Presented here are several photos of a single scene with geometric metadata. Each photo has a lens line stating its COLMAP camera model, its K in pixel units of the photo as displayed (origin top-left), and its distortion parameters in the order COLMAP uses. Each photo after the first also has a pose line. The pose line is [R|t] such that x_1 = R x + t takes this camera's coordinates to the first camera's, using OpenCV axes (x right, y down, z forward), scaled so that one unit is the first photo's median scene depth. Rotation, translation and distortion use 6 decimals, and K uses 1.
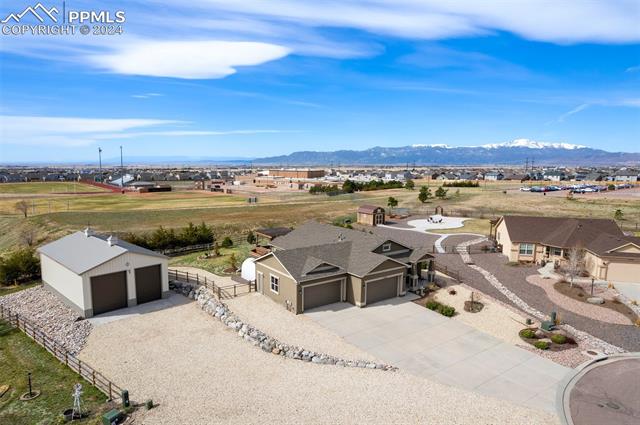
lens RADIAL K [[410.6, 0, 319.7], [0, 410.6, 221.3], [0, 0, 1]] dist [-0.073493, 0.061824]
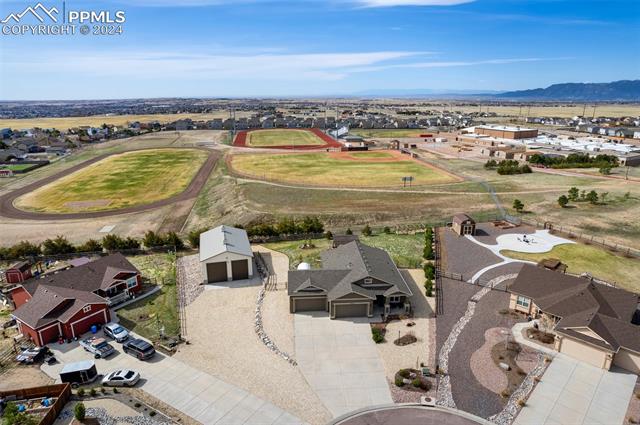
lens RADIAL K [[410.6, 0, 319.7], [0, 410.6, 221.3], [0, 0, 1]] dist [-0.073493, 0.061824]
pose [[0.845691, 0.151939, -0.511587, 0.721036], [-0.071181, 0.982164, 0.174030, -0.375169], [0.528905, -0.110760, 0.841422, -0.247034]]
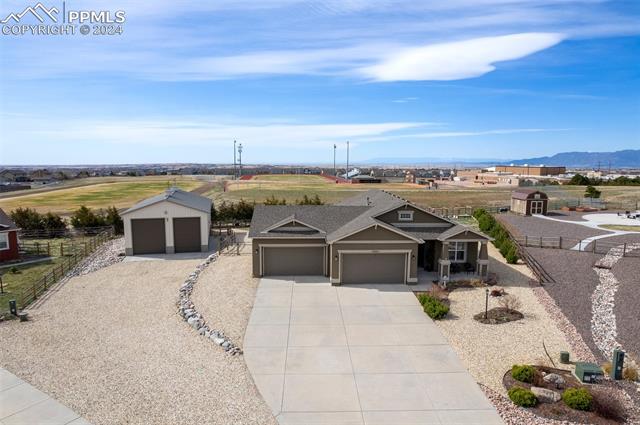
lens RADIAL K [[410.6, 0, 319.7], [0, 410.6, 221.3], [0, 0, 1]] dist [-0.073493, 0.061824]
pose [[0.831131, 0.077679, -0.550625, 0.444596], [-0.079240, 0.996635, 0.020992, 0.072200], [0.550403, 0.026184, 0.834489, 0.318644]]
